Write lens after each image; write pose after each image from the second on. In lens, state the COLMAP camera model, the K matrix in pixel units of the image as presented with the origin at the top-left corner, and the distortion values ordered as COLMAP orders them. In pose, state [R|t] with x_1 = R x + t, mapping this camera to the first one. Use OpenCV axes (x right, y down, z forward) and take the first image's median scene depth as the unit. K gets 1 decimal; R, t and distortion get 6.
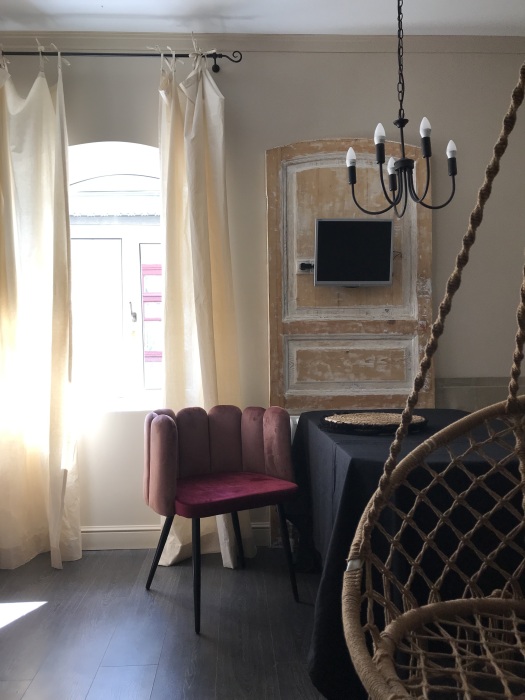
lens RADIAL K [[581.1, 0, 245.2], [0, 581.1, 348.4], [0, 0, 1]] dist [0.030867, -0.035738]
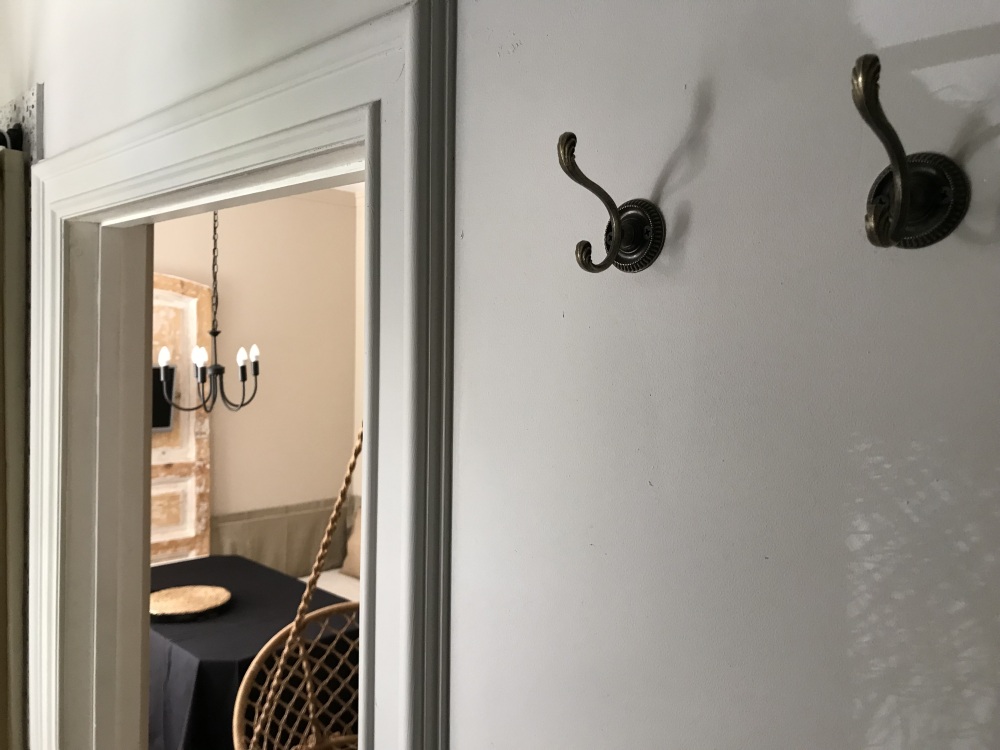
lens RADIAL K [[830.1, 0, 491.0], [0, 830.1, 372.7], [0, 0, 1]] dist [0.030867, -0.035738]
pose [[0.733499, 0.001248, 0.679689, -0.294278], [-0.036361, 0.998638, 0.037405, -0.268989], [-0.678717, -0.052151, 0.732546, -0.362575]]
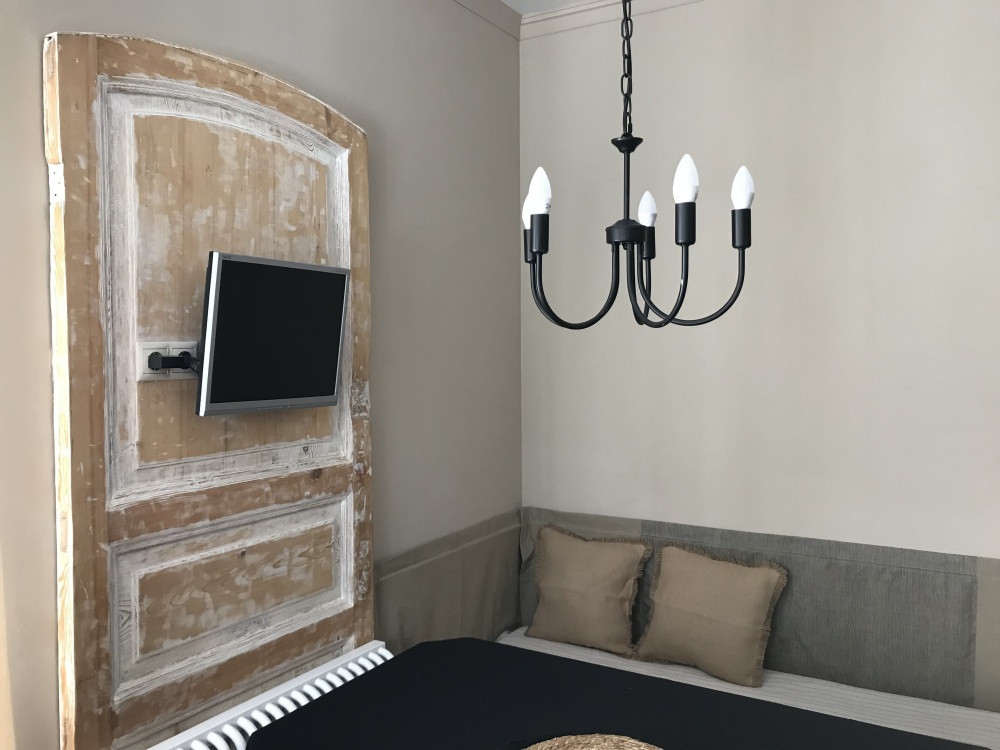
lens RADIAL K [[830.1, 0, 504.0], [0, 830.1, 363.3], [0, 0, 1]] dist [0.030867, -0.035738]
pose [[0.535971, -0.014358, 0.844114, -0.248643], [-0.007935, 0.999726, 0.022042, -0.153355], [-0.844199, -0.018512, 0.535710, 0.497782]]
